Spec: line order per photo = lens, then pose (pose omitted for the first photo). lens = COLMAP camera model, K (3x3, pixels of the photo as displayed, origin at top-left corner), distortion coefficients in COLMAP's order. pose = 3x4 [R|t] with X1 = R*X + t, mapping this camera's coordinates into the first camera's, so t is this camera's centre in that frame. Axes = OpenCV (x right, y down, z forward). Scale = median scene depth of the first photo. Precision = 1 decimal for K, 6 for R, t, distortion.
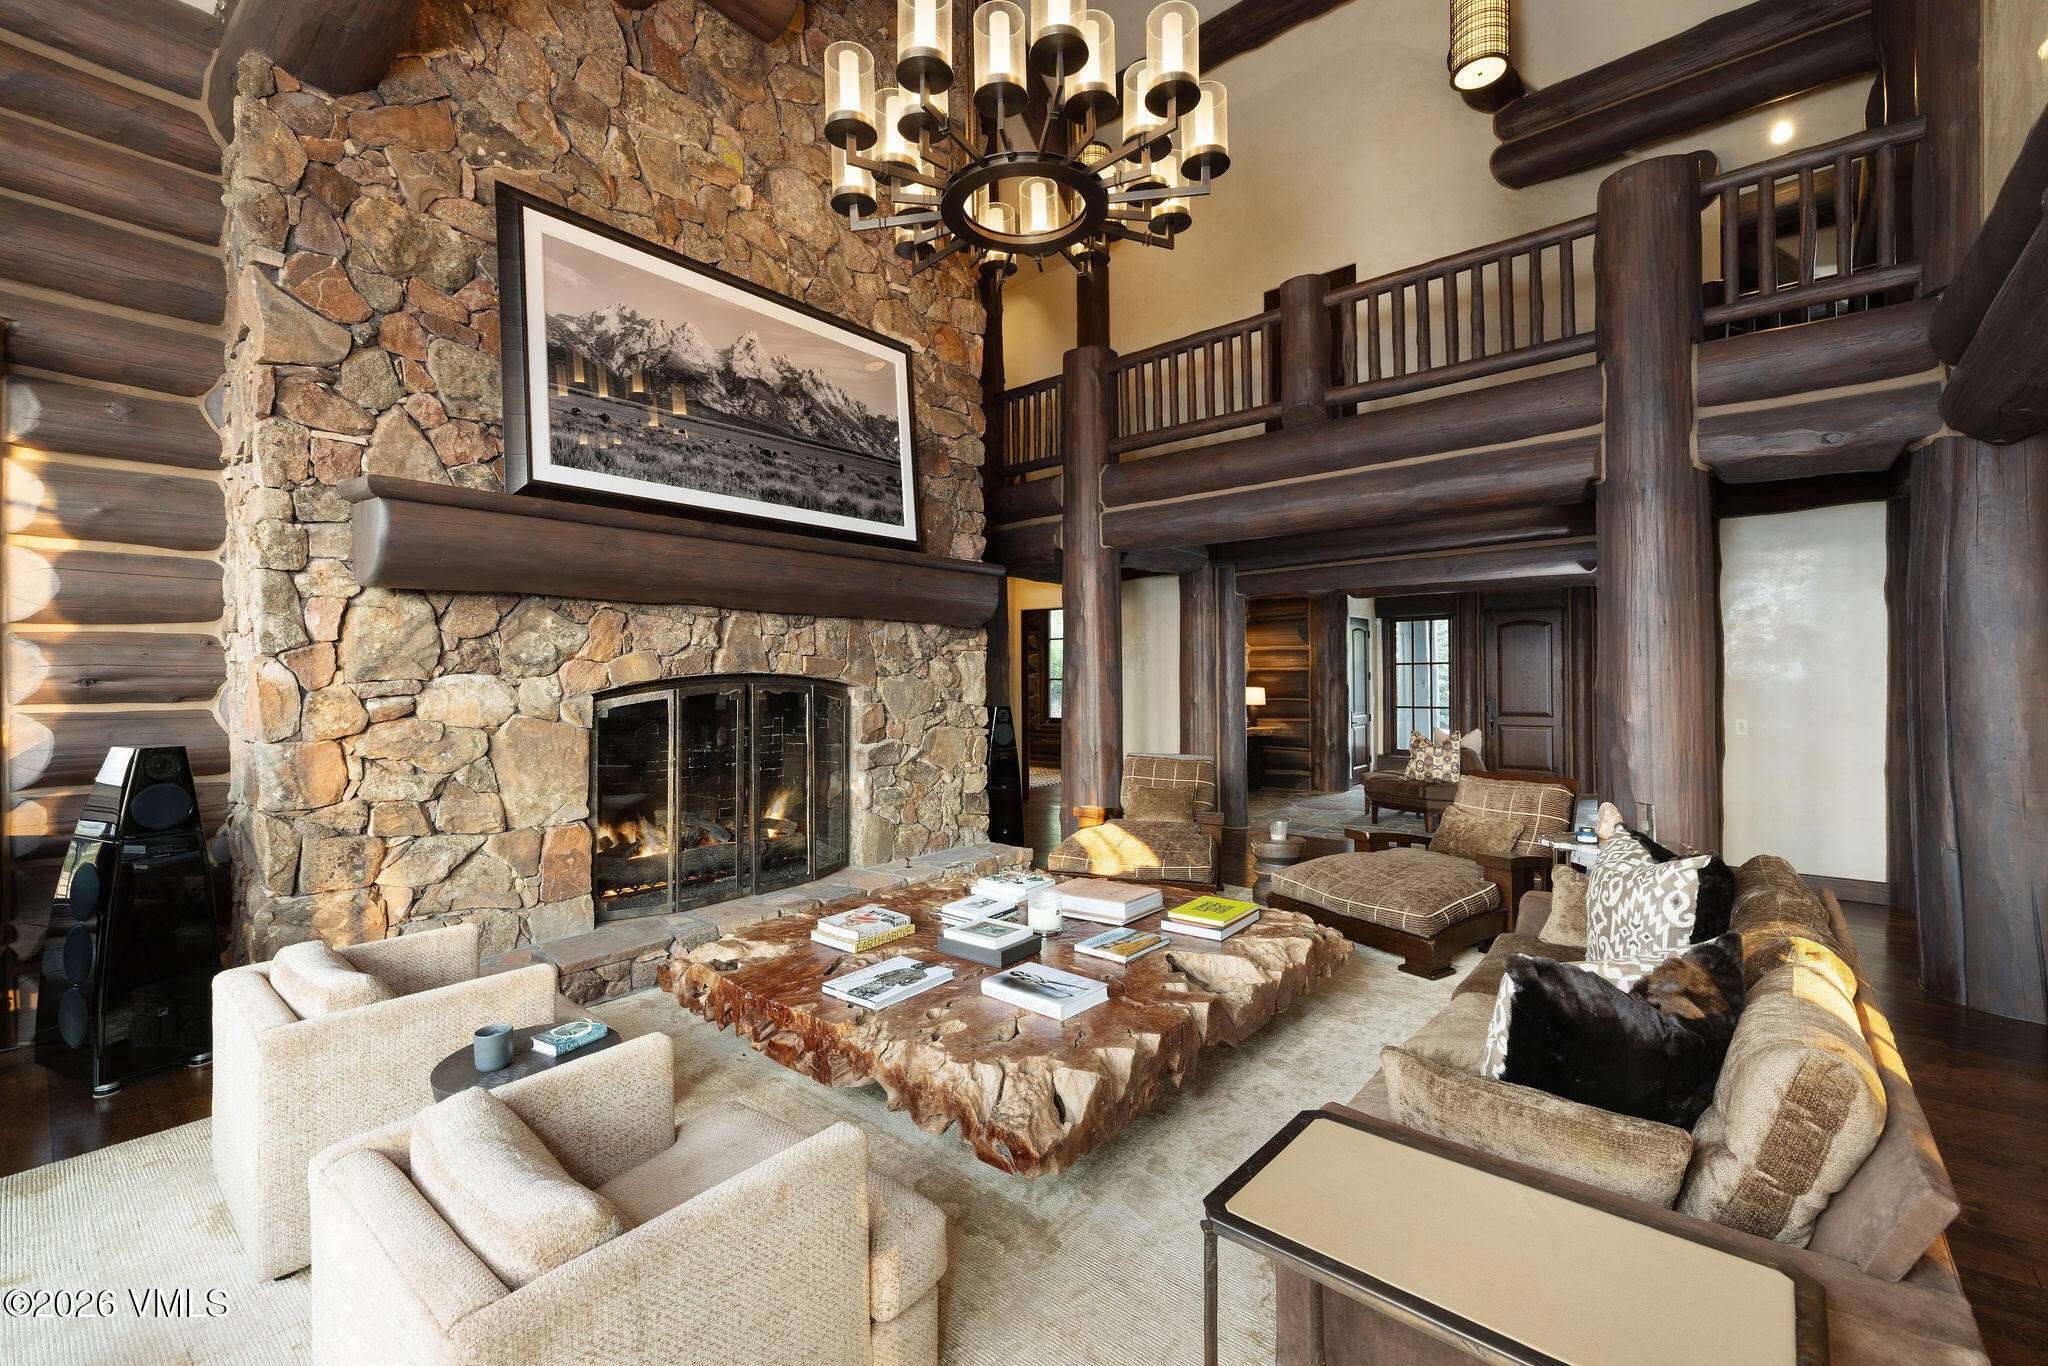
lens RADIAL K [[860.2, 0, 1022.3], [0, 860.2, 683.5], [0, 0, 1]] dist [0.001861, 0.000303]
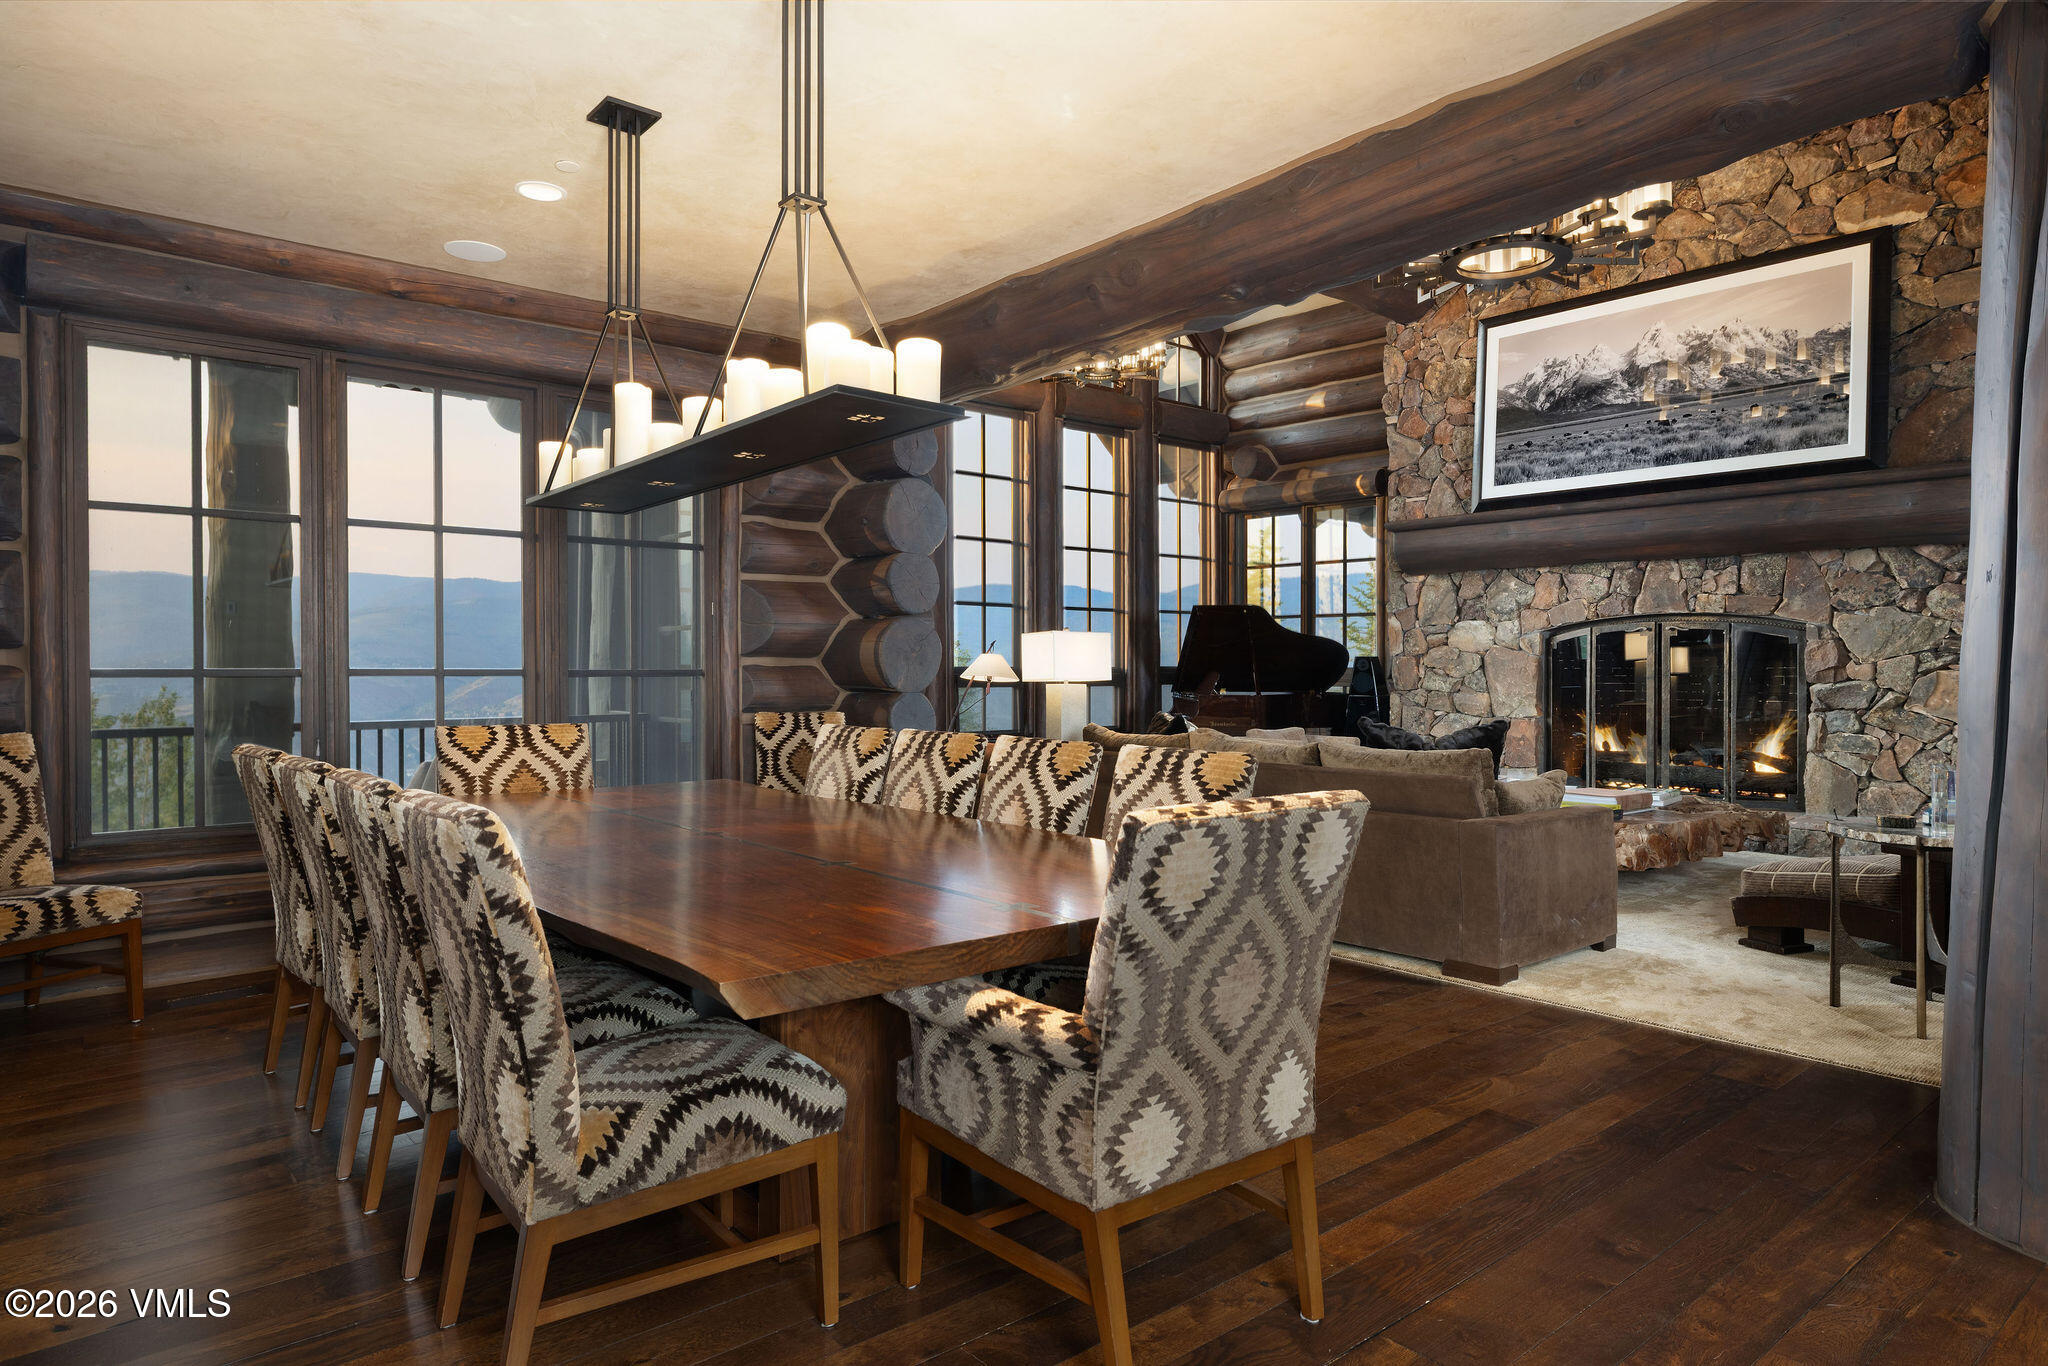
lens RADIAL K [[1280.9, 0, 1023.0], [0, 1280.9, 679.2], [0, 0, 1]] dist [0.003277, 0.000074]
pose [[-0.165915, 0.021230, -0.985912, 1.682719], [0.002702, 0.999774, 0.021074, 0.041756], [0.986136, 0.000833, -0.165935, 0.468862]]
